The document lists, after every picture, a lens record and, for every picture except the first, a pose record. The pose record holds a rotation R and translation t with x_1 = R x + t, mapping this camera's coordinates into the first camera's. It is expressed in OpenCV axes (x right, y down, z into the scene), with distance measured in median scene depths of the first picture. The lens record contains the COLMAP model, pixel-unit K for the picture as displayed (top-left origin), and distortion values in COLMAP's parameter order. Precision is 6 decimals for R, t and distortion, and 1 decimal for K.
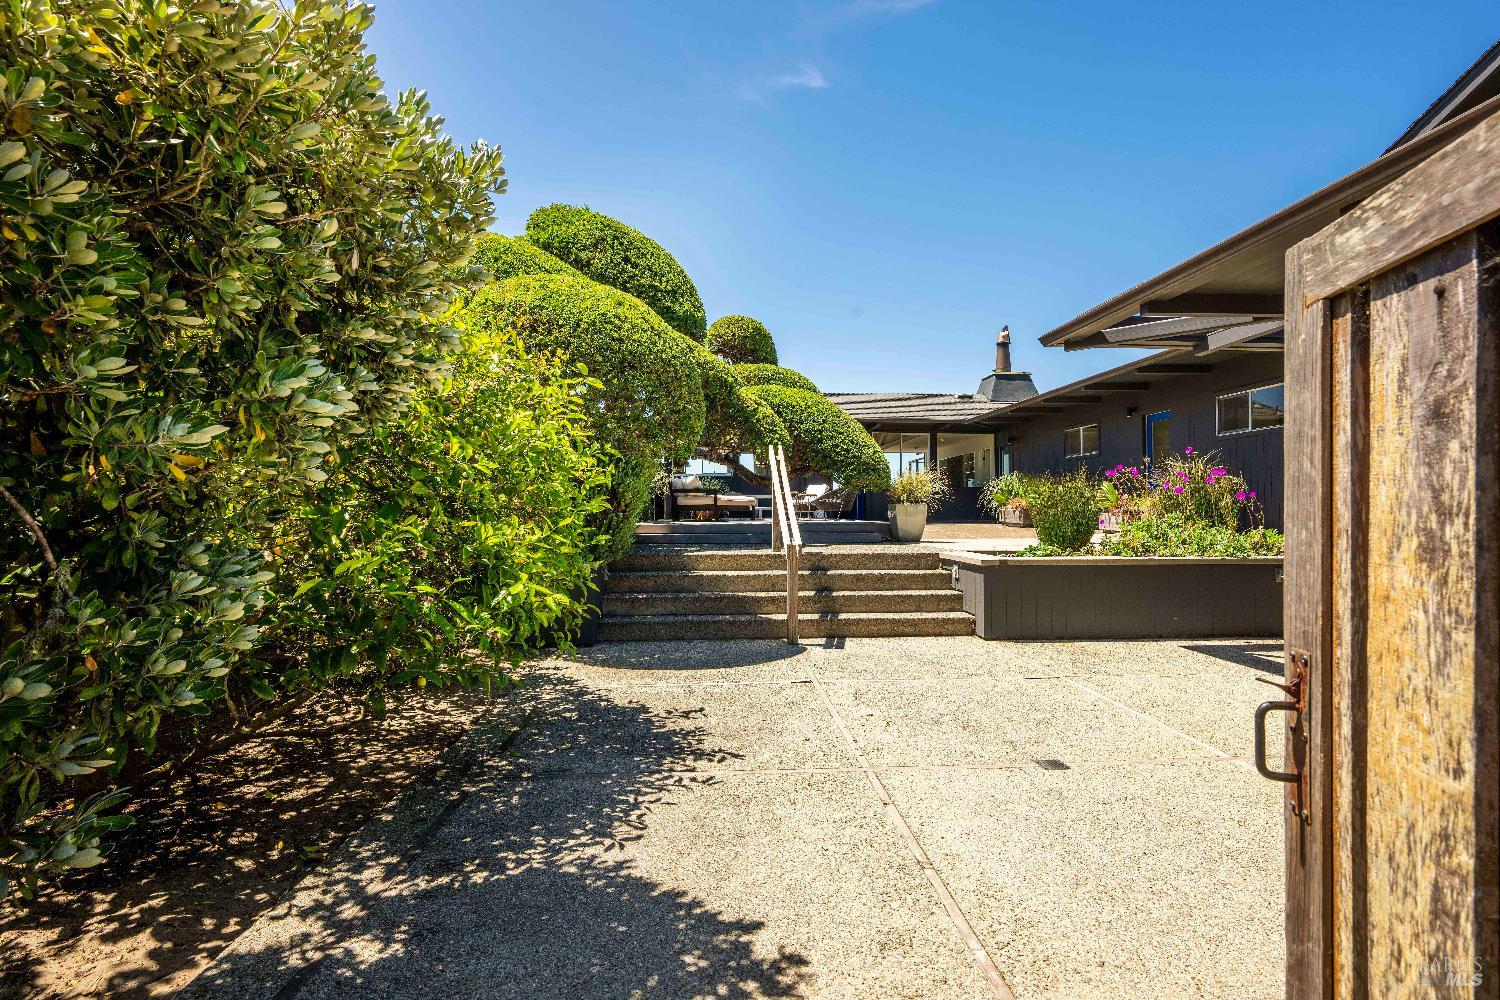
lens RADIAL K [[718.7, 0, 750.0], [0, 718.7, 500.0], [0, 0, 1]] dist [-0.011073, 0.000194]
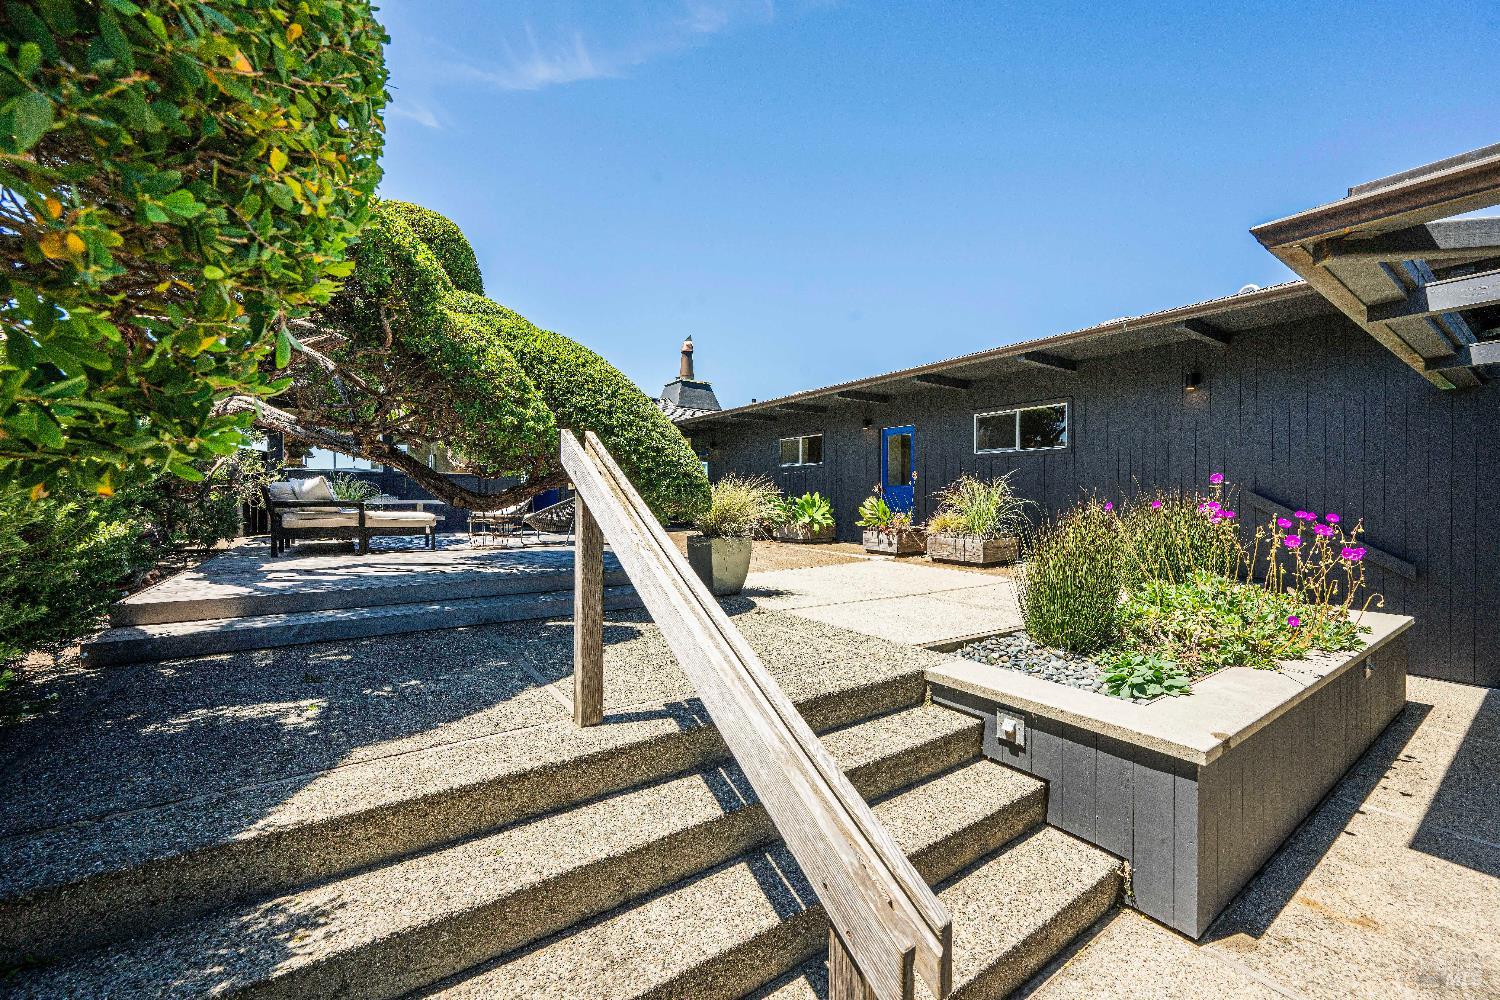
lens RADIAL K [[586.5, 0, 753.1], [0, 586.5, 493.1], [0, 0, 1]] dist [0.001938, -0.000434]
pose [[0.850691, 0.010424, 0.525562, -0.028033], [-0.012634, 0.999920, 0.000618, -0.031415], [-0.525514, -0.007165, 0.850755, 0.470836]]
